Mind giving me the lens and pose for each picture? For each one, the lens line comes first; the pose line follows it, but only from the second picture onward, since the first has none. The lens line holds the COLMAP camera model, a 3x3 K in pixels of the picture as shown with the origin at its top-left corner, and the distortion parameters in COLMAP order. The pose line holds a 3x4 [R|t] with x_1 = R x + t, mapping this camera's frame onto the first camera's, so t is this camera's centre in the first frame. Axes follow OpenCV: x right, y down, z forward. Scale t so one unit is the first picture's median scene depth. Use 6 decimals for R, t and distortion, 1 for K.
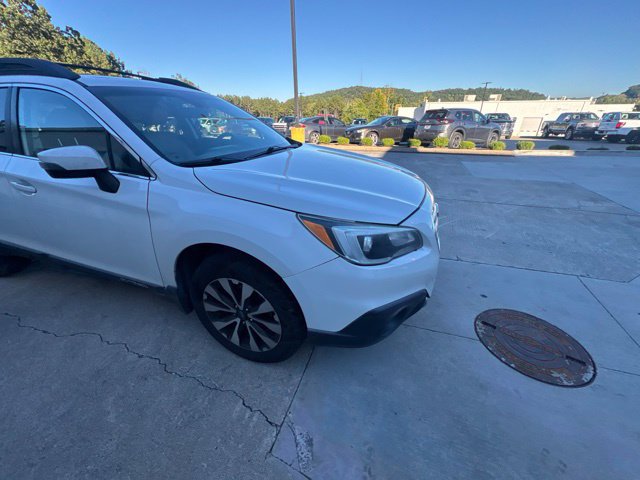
lens RADIAL K [[253.4, 0, 319.3], [0, 253.4, 238.9], [0, 0, 1]] dist [-0.001668, -0.000247]
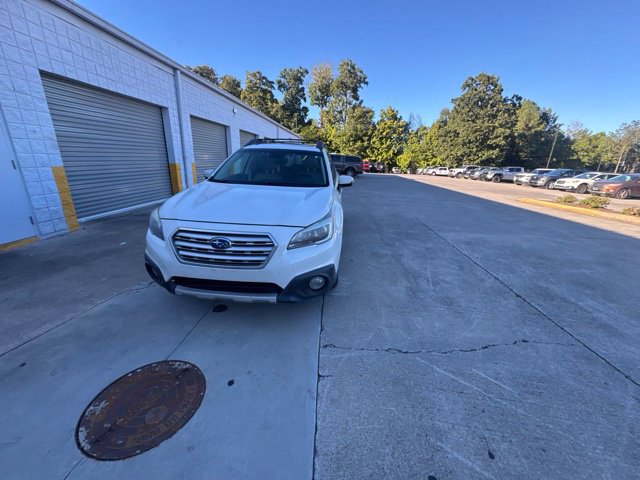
lens RADIAL K [[253.4, 0, 319.8], [0, 253.4, 239.6], [0, 0, 1]] dist [-0.001668, -0.000247]
pose [[0.255459, 0.308469, -0.916290, 0.250608], [-0.458278, 0.873136, 0.166175, -0.081351], [0.851306, 0.377464, 0.364415, 0.149096]]
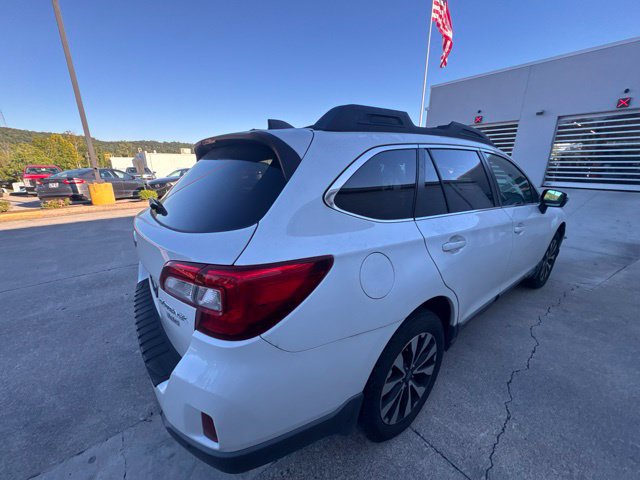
lens RADIAL K [[253.4, 0, 319.5], [0, 253.4, 238.4], [0, 0, 1]] dist [-0.001668, -0.000247]
pose [[0.544457, -0.231617, 0.806176, -0.391496], [0.367255, 0.929923, 0.019142, -0.078570], [-0.754115, 0.285650, 0.591366, 0.146876]]
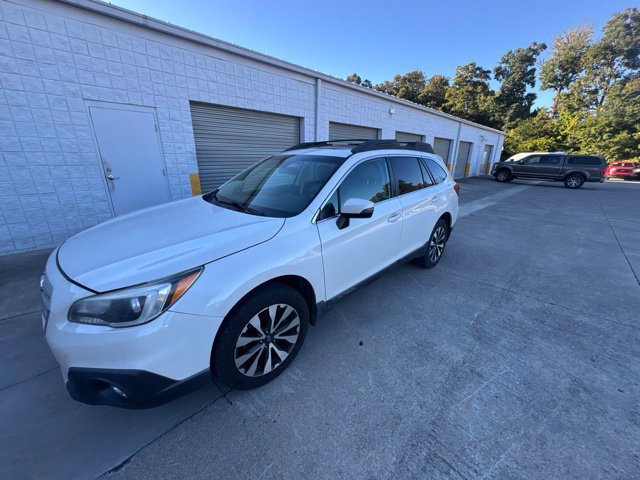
lens RADIAL K [[253.4, 0, 319.5], [0, 253.4, 239.7], [0, 0, 1]] dist [-0.001668, -0.000247]
pose [[-0.438863, 0.280681, -0.853591, 0.116605], [-0.401714, 0.788453, 0.465798, -0.162467], [0.803757, 0.547321, -0.233270, 0.297004]]
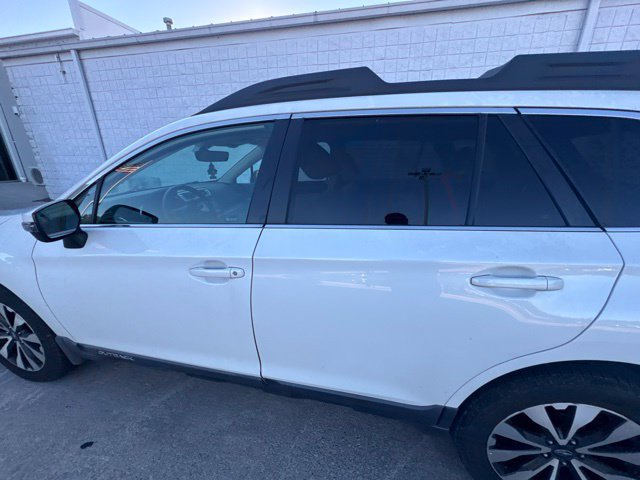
lens RADIAL K [[253.4, 0, 316.9], [0, 253.4, 240.0], [0, 0, 1]] dist [-0.001668, -0.000247]
pose [[-0.994400, 0.040008, -0.097811, -0.141963], [-0.040824, 0.708281, 0.704750, -0.172754], [0.097474, 0.704796, -0.702681, 0.346788]]
